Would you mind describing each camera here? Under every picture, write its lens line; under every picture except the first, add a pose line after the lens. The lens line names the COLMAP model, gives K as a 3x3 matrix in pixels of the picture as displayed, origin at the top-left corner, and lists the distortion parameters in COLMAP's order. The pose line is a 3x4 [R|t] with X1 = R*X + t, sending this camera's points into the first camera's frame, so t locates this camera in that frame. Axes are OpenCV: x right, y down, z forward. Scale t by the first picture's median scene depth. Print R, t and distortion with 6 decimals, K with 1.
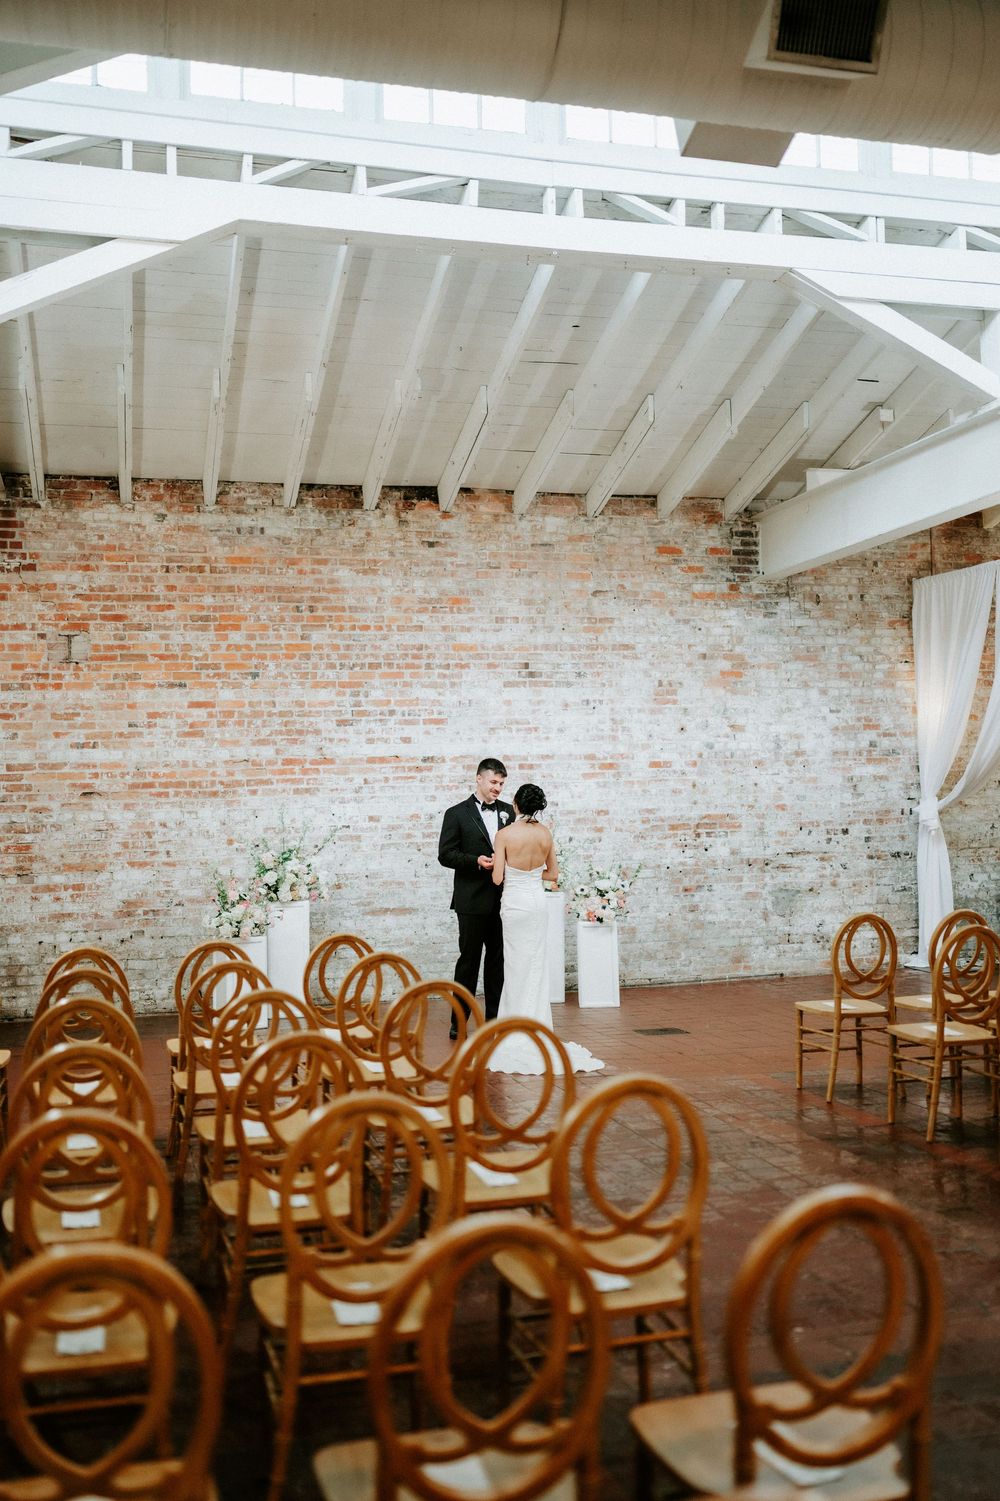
lens RADIAL K [[1403.9, 0, 504.5], [0, 1403.9, 732.3], [0, 0, 1]] dist [0.004169, -0.001212]
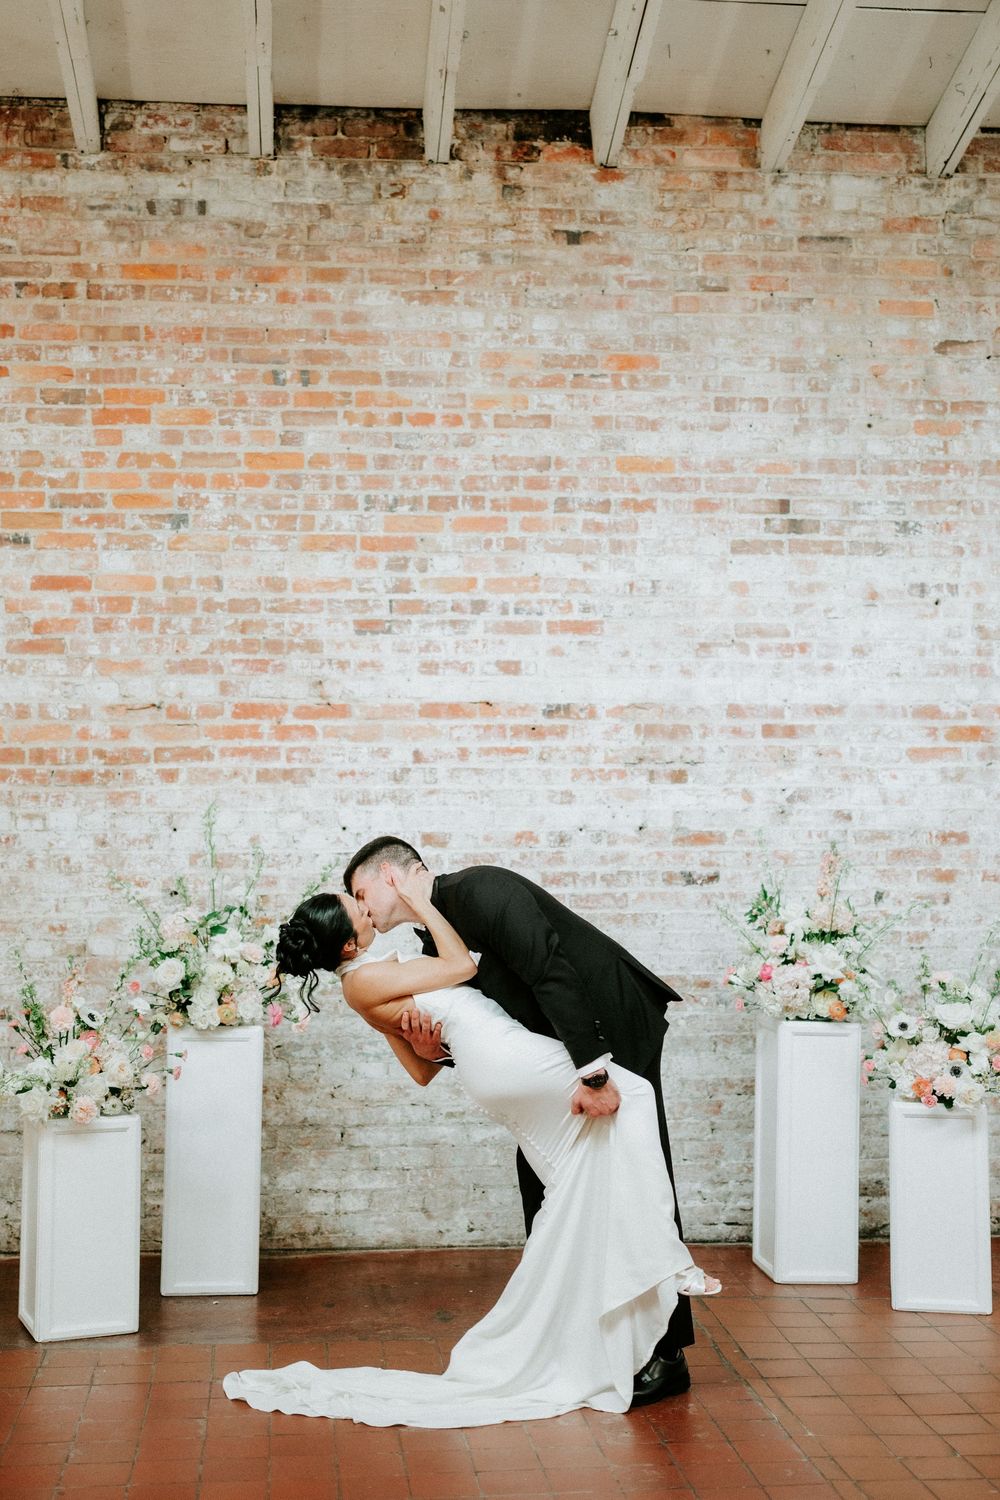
lens RADIAL K [[1869.0, 0, 472.1], [0, 1869.0, 698.4], [0, 0, 1]] dist [0.002866, -0.019637]
pose [[0.984374, 0.014163, -0.175520, 0.024010], [-0.013875, 0.999900, 0.002869, 0.014045], [0.175543, -0.000389, 0.984472, 0.407028]]
